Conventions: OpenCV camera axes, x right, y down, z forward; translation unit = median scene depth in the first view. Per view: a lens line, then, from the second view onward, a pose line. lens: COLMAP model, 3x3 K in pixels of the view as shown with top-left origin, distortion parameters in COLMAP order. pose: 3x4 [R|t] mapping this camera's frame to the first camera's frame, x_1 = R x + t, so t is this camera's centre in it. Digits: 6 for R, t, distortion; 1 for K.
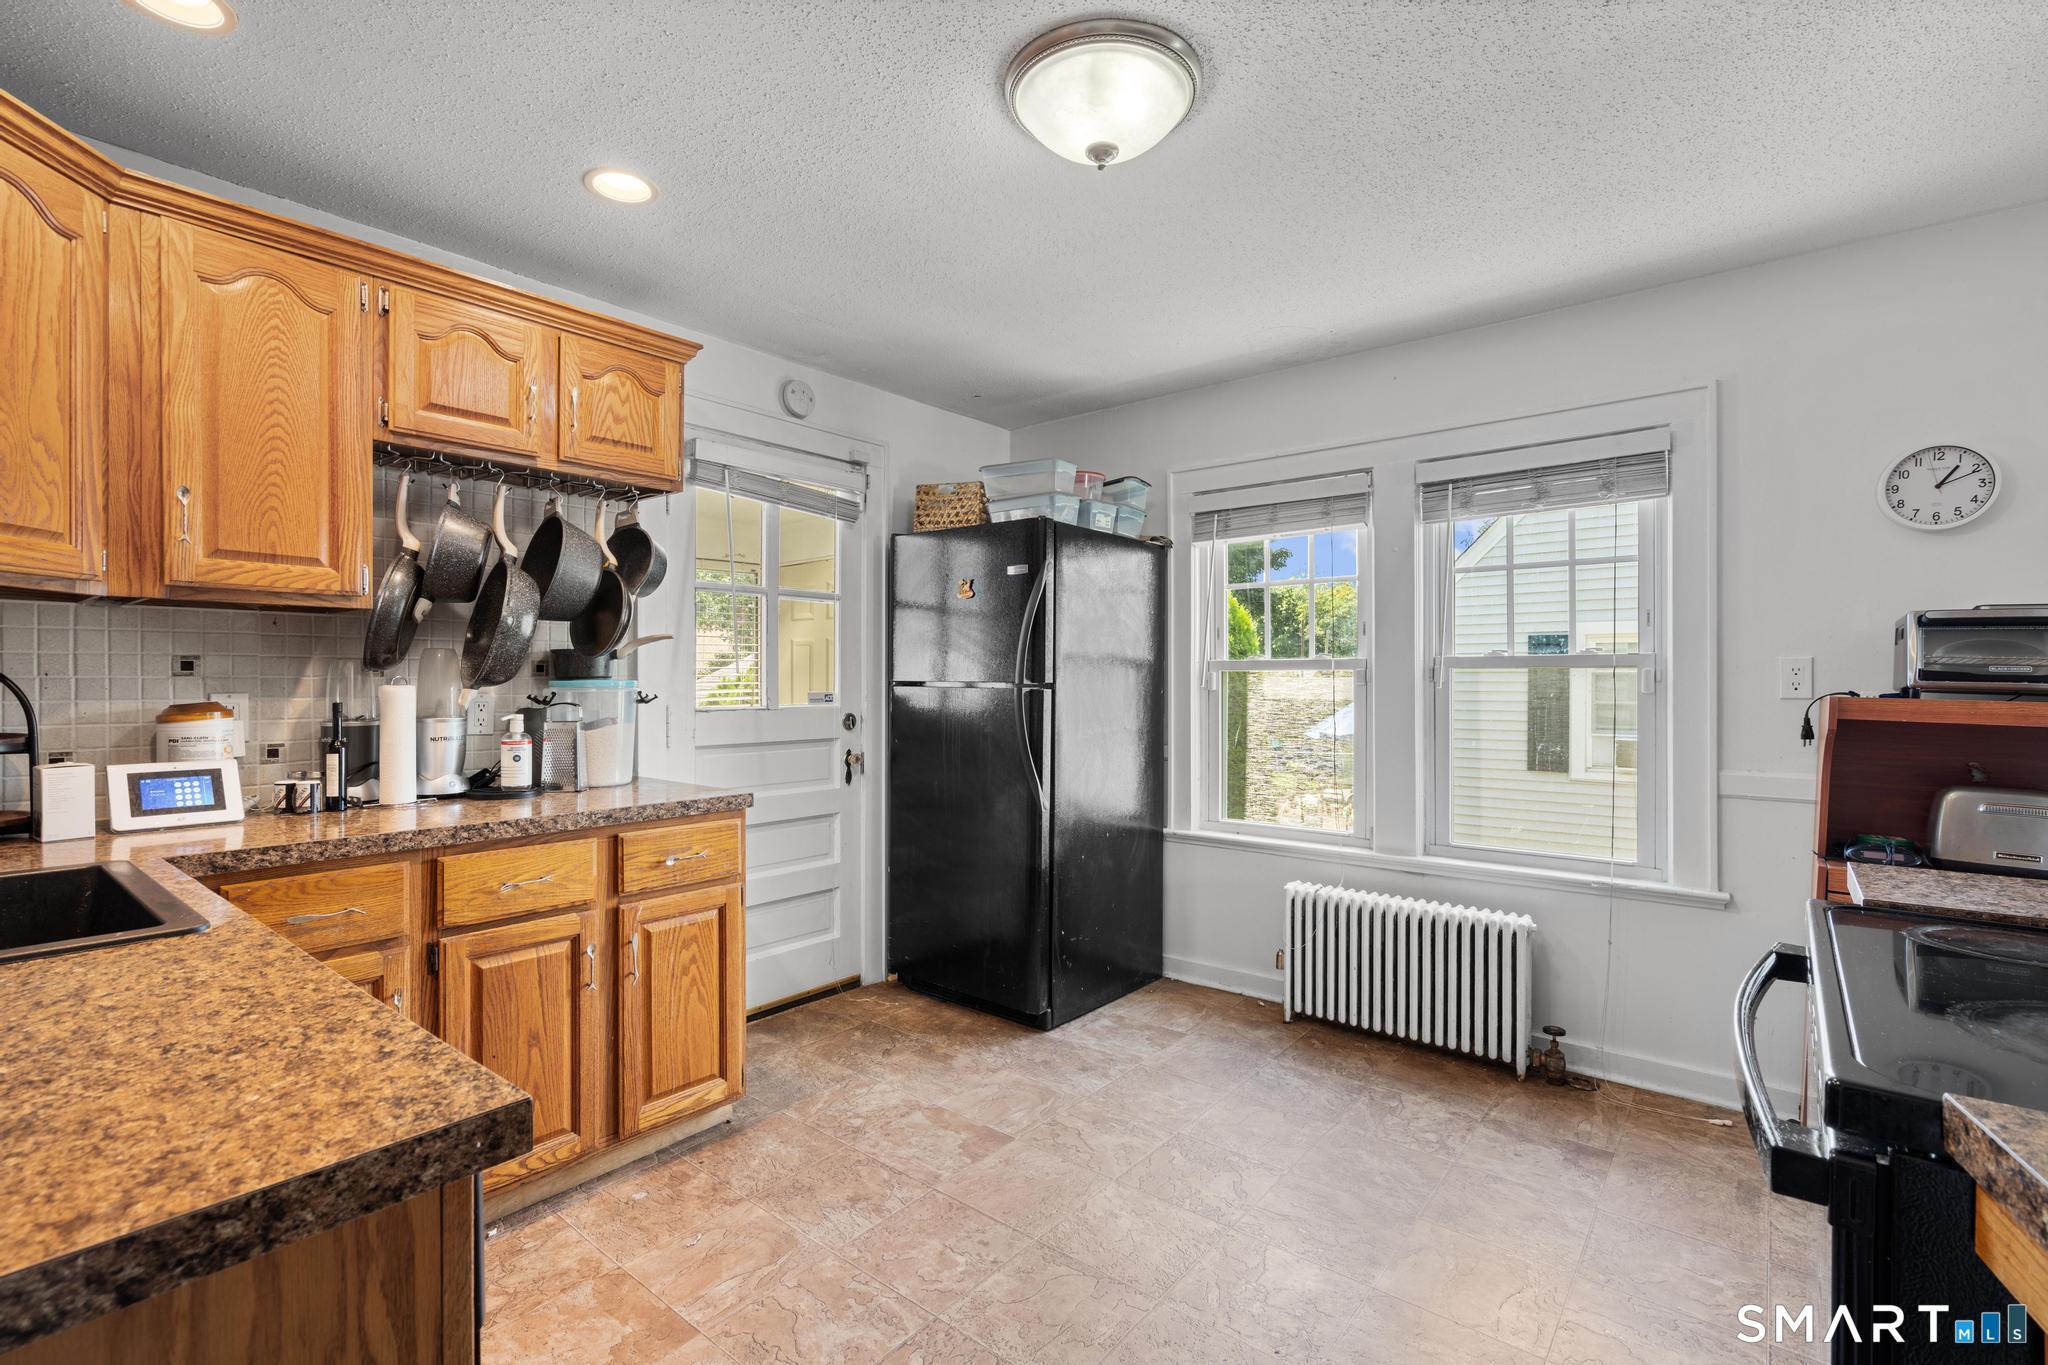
lens RADIAL K [[917.4, 0, 1016.9], [0, 917.4, 682.1], [0, 0, 1]] dist [-0.005047, 0.002356]
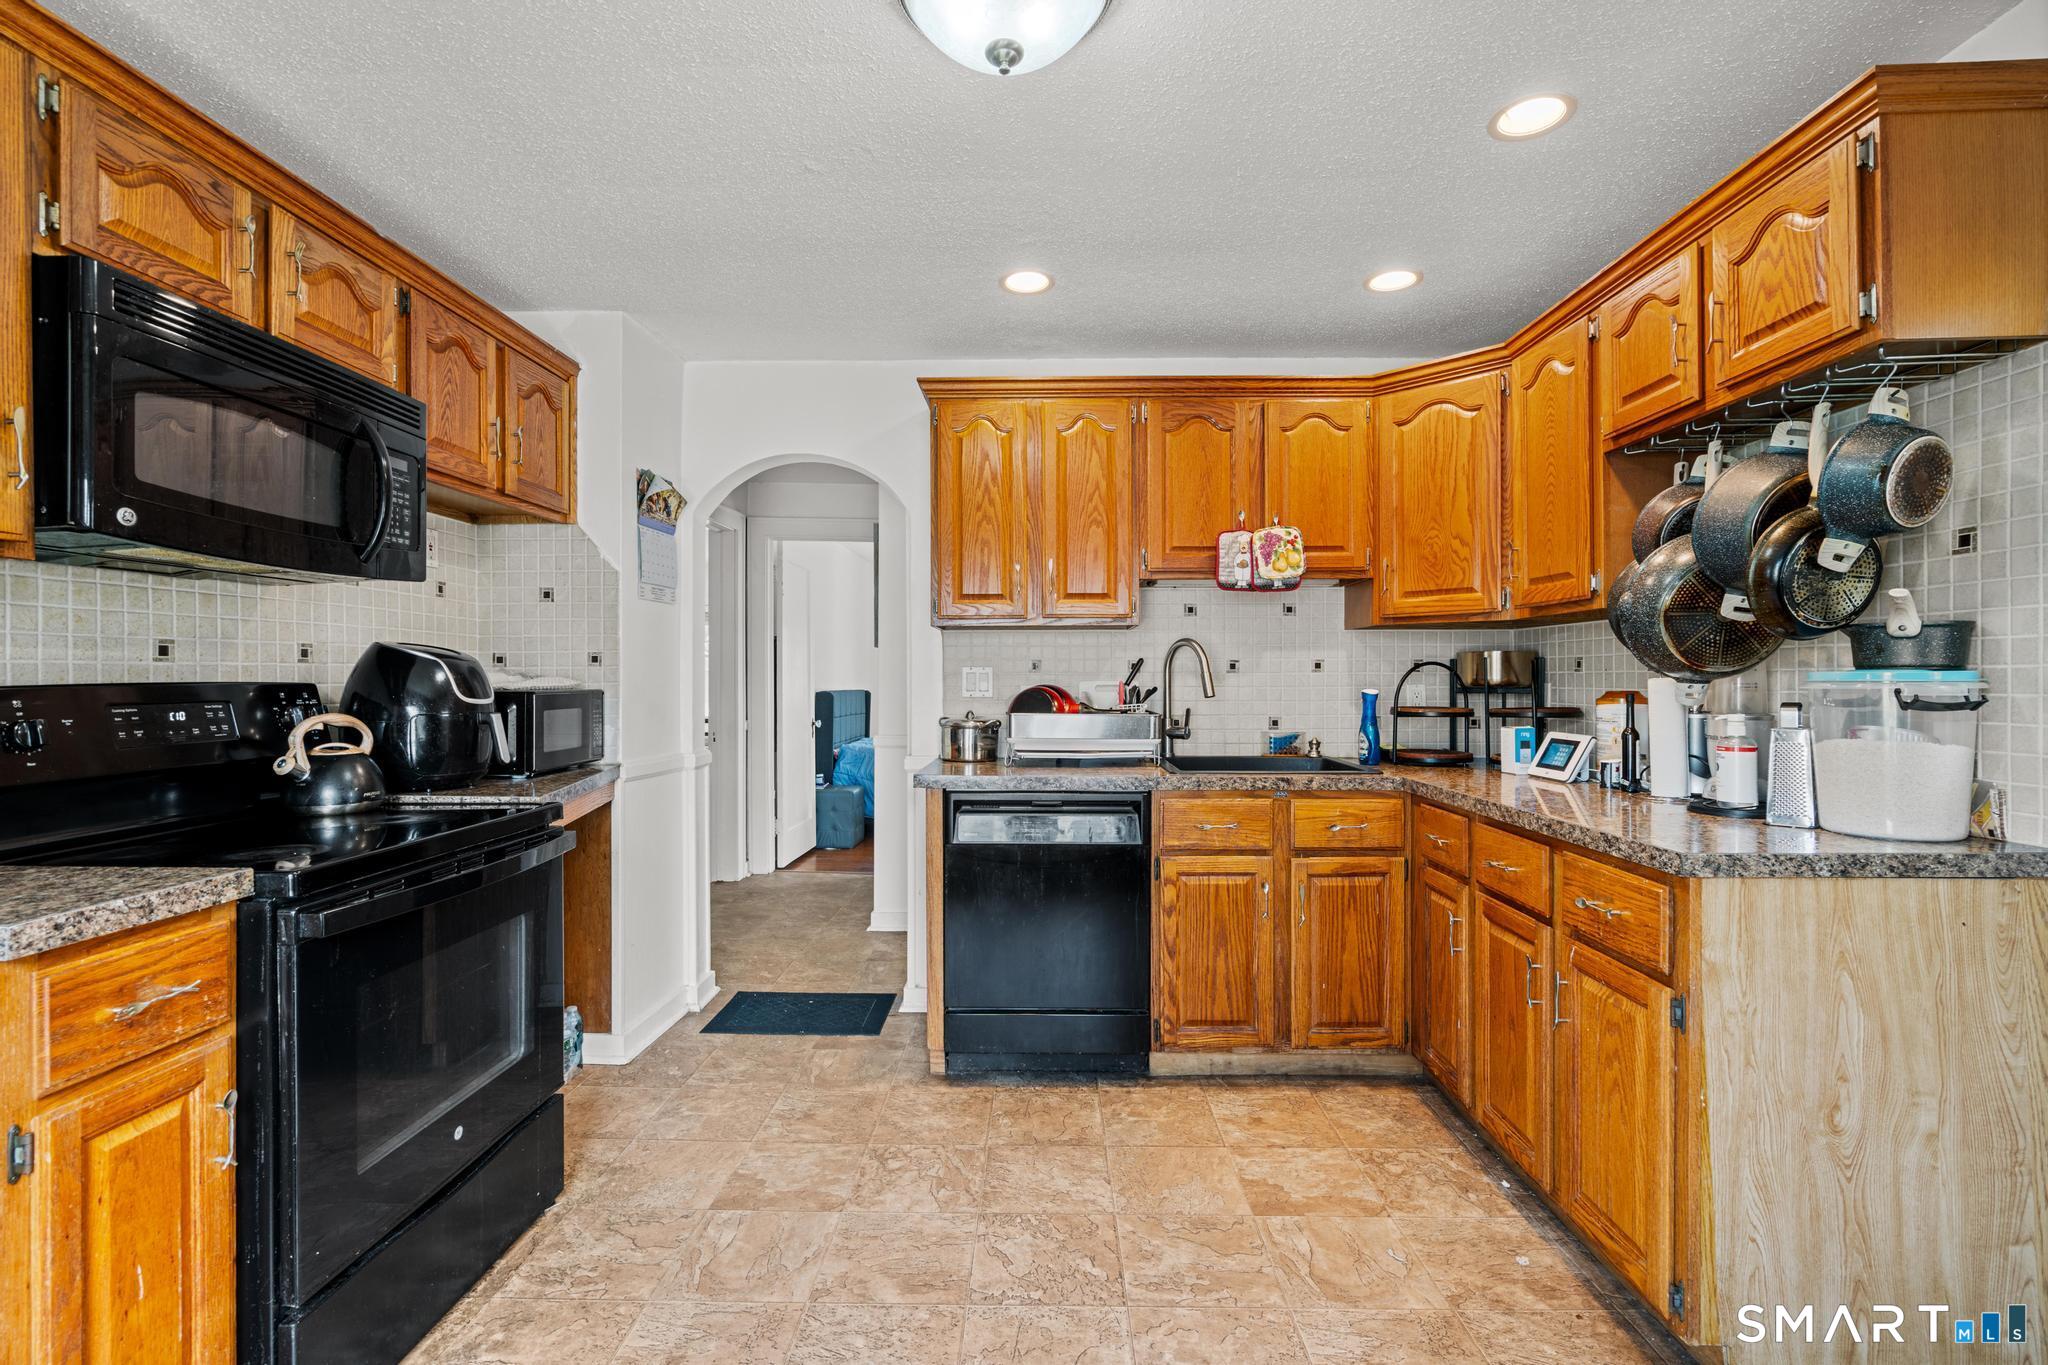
lens RADIAL K [[917.4, 0, 1029.0], [0, 917.4, 679.9], [0, 0, 1]] dist [-0.005047, 0.002356]
pose [[-0.781777, -0.000066, -0.623558, 0.477976], [-0.001497, 0.999997, 0.001771, 0.005237], [0.623556, 0.002318, -0.781775, 1.321646]]
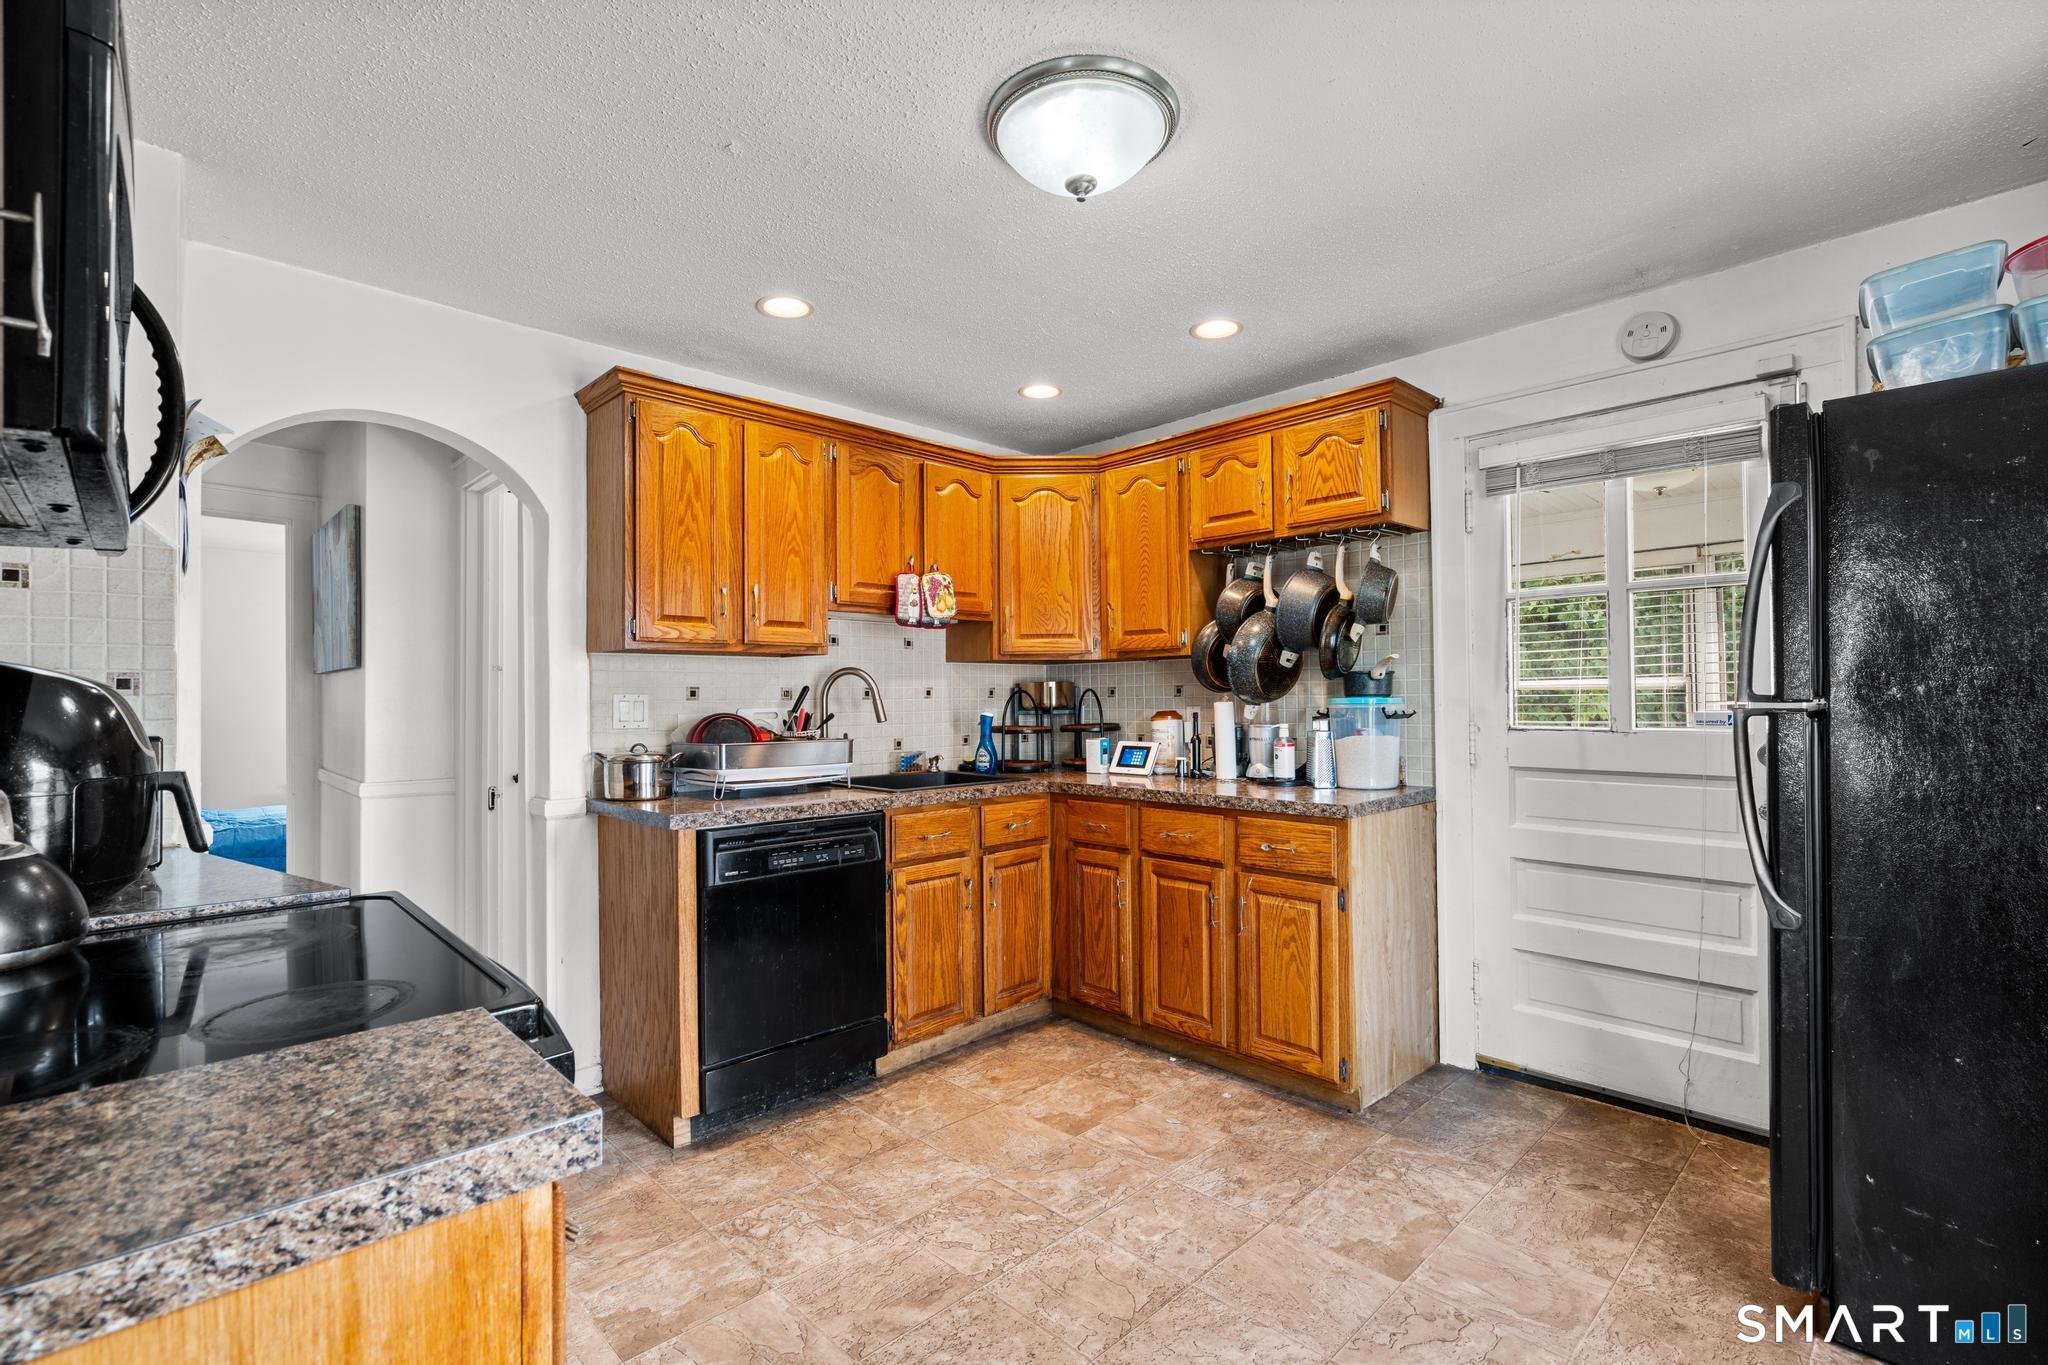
lens RADIAL K [[917.4, 0, 1025.1], [0, 917.4, 687.6], [0, 0, 1]] dist [-0.005047, 0.002356]
pose [[-0.107007, -0.011047, -0.994197, 0.873793], [0.006080, 0.999912, -0.011765, -0.004042], [0.994240, -0.007304, -0.106931, 0.817671]]
